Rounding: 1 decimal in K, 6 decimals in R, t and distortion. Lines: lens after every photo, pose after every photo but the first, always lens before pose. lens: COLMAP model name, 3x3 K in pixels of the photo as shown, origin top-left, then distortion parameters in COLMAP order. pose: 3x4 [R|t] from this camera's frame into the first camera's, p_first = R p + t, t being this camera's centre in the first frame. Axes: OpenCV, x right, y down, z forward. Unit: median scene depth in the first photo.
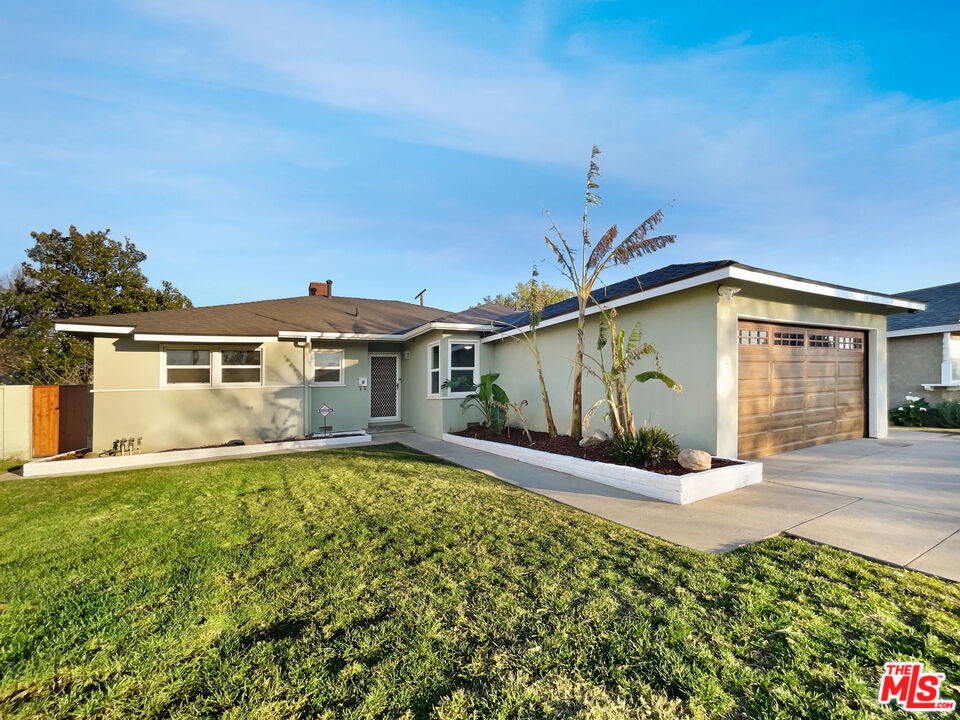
lens RADIAL K [[386.9, 0, 481.6], [0, 386.9, 364.7], [0, 0, 1]] dist [-0.002371, 0.000077]
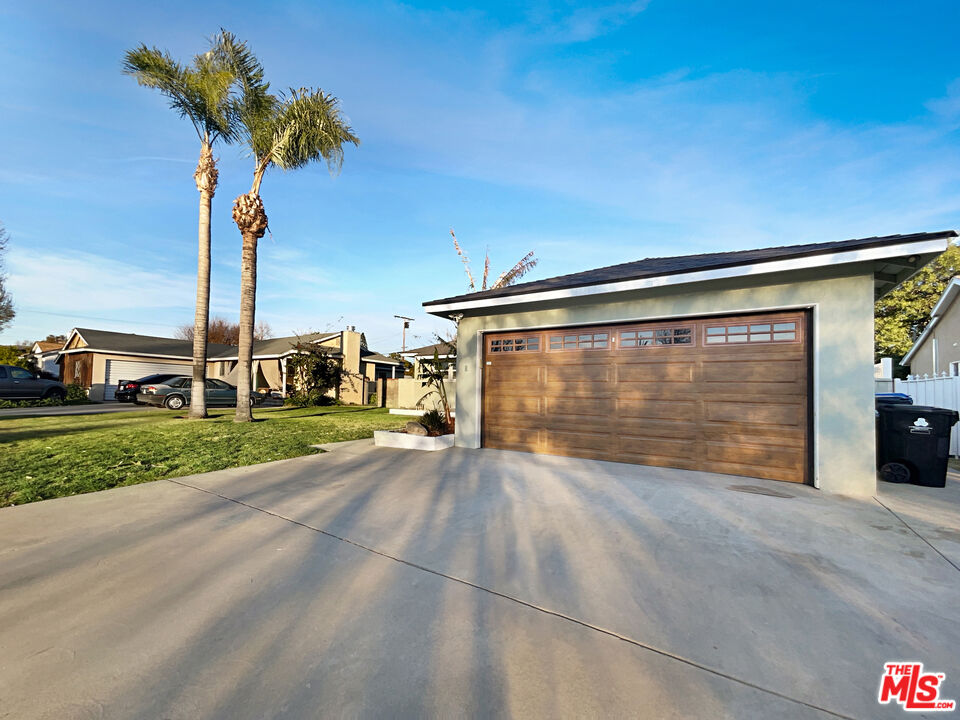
lens RADIAL K [[383.2, 0, 479.0], [0, 383.2, 373.9], [0, 0, 1]] dist [-0.000471, -0.000183]
pose [[0.499822, 0.005508, -0.866110, 1.262753], [0.003377, 0.999960, 0.008307, 0.007122], [0.866121, -0.007077, 0.499784, 0.249252]]
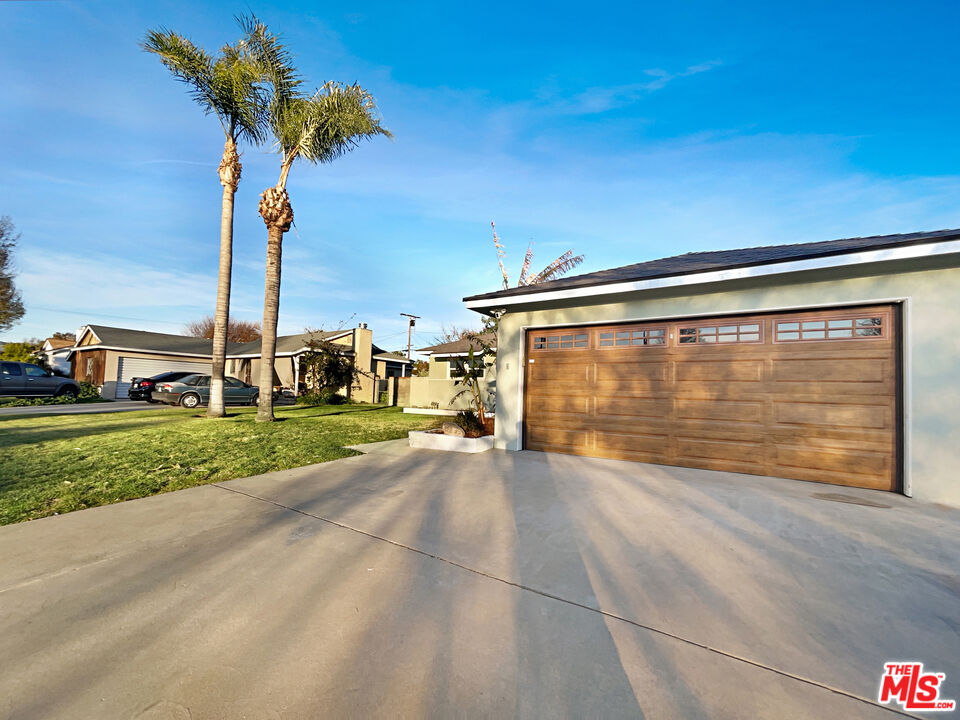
lens RADIAL K [[386.9, 0, 481.6], [0, 386.9, 364.7], [0, 0, 1]] dist [-0.002371, 0.000077]
pose [[0.494867, -0.010732, -0.868903, 1.187224], [0.000924, 0.999930, -0.011825, 0.008246], [0.868968, 0.005049, 0.494842, 0.188198]]
